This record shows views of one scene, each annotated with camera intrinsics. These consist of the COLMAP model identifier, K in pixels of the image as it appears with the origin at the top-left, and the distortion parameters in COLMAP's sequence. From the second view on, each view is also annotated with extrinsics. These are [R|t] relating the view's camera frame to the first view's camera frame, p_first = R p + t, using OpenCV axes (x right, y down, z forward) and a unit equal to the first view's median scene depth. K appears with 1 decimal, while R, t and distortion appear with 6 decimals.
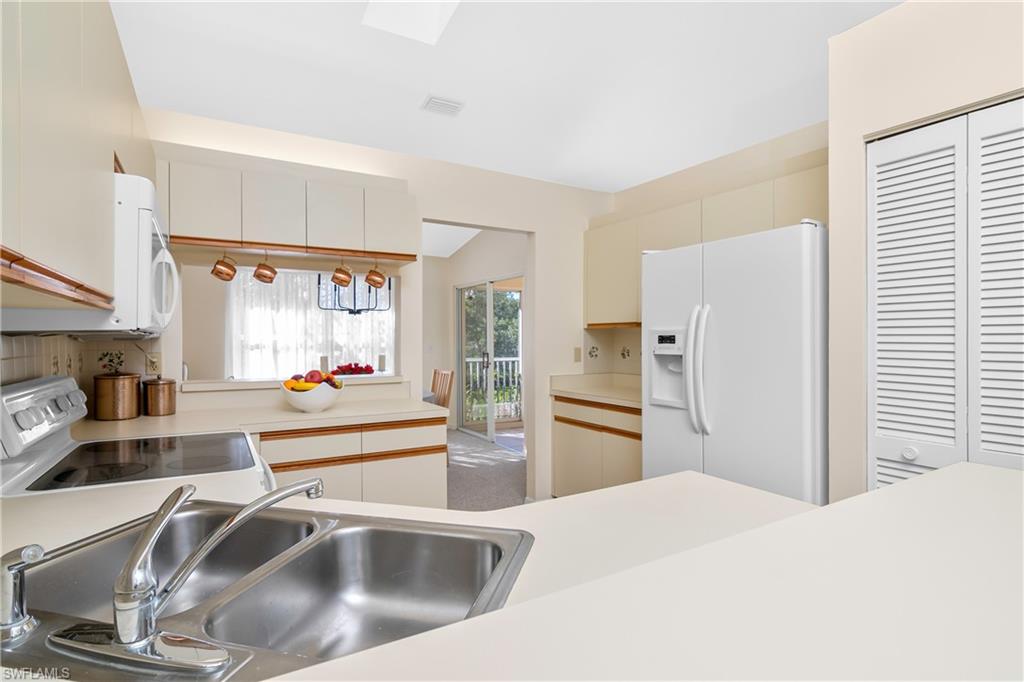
lens RADIAL K [[503.6, 0, 506.7], [0, 503.6, 340.4], [0, 0, 1]] dist [-0.033091, -0.000656]
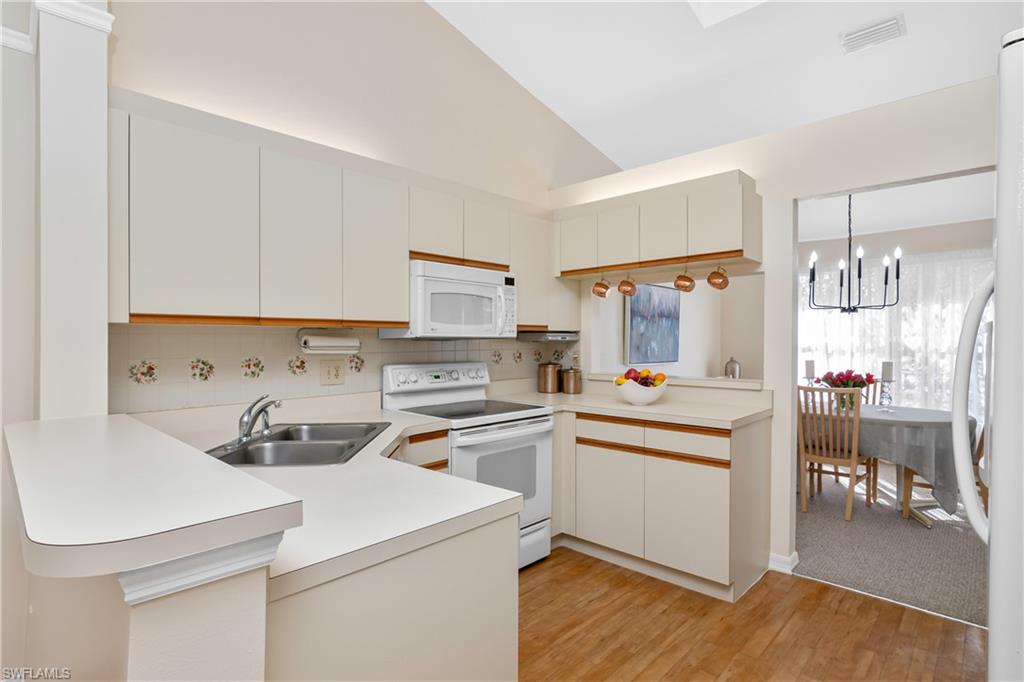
lens RADIAL K [[503.6, 0, 506.7], [0, 503.6, 340.4], [0, 0, 1]] dist [-0.033091, -0.000656]
pose [[0.268071, -0.001585, -0.963398, 0.564596], [-0.002633, 0.999994, -0.002378, -0.001896], [0.963396, 0.003174, 0.268065, 0.343698]]
